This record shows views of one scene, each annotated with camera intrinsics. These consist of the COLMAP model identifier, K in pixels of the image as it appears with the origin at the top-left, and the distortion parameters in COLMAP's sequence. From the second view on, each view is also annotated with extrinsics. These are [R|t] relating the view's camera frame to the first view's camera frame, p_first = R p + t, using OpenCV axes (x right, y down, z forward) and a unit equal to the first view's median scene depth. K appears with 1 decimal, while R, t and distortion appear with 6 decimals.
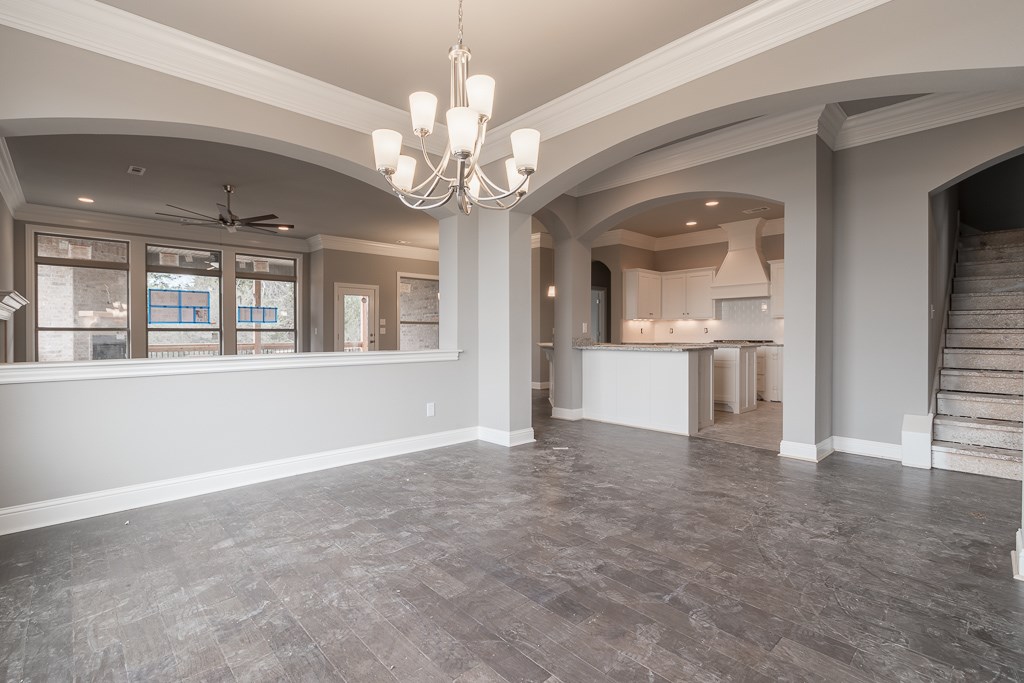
lens RADIAL K [[473.1, 0, 495.1], [0, 473.1, 335.9], [0, 0, 1]] dist [-0.000634, -0.000237]
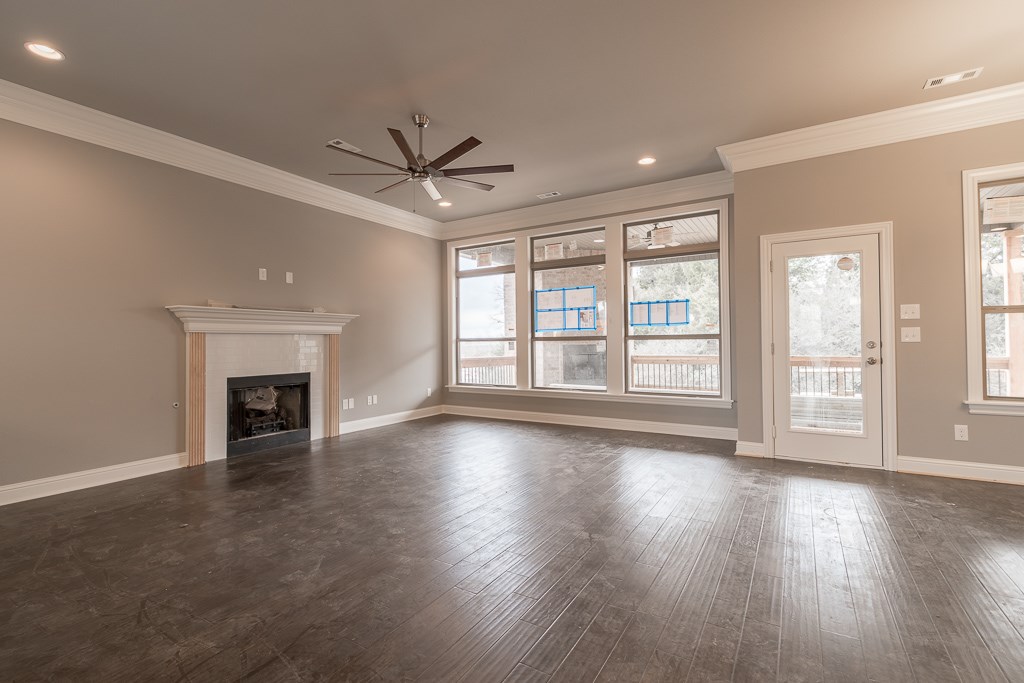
lens RADIAL K [[473.1, 0, 495.1], [0, 473.1, 335.9], [0, 0, 1]] dist [-0.000634, -0.000237]
pose [[0.259576, -0.016062, -0.965589, 0.057801], [0.004180, 0.999871, -0.015509, -0.005751], [0.965714, -0.000011, 0.259610, 0.662908]]
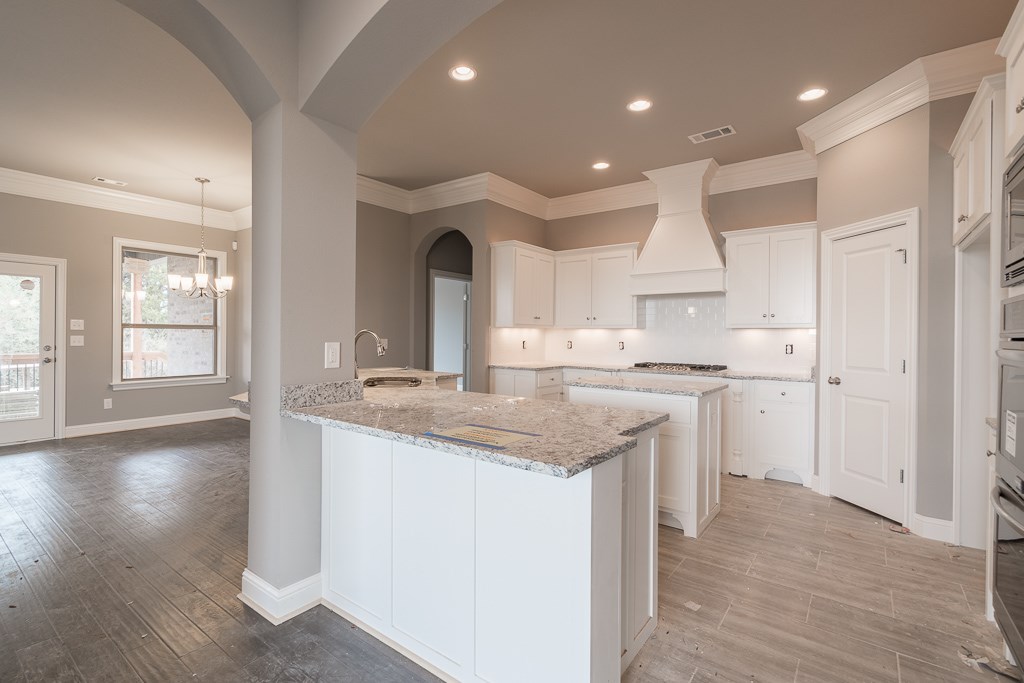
lens RADIAL K [[473.1, 0, 495.1], [0, 473.1, 335.9], [0, 0, 1]] dist [-0.000634, -0.000237]
pose [[0.983901, 0.008398, 0.178518, 0.173176], [-0.008222, 0.999965, -0.001729, -0.022705], [-0.178526, 0.000233, 0.983935, 0.422773]]
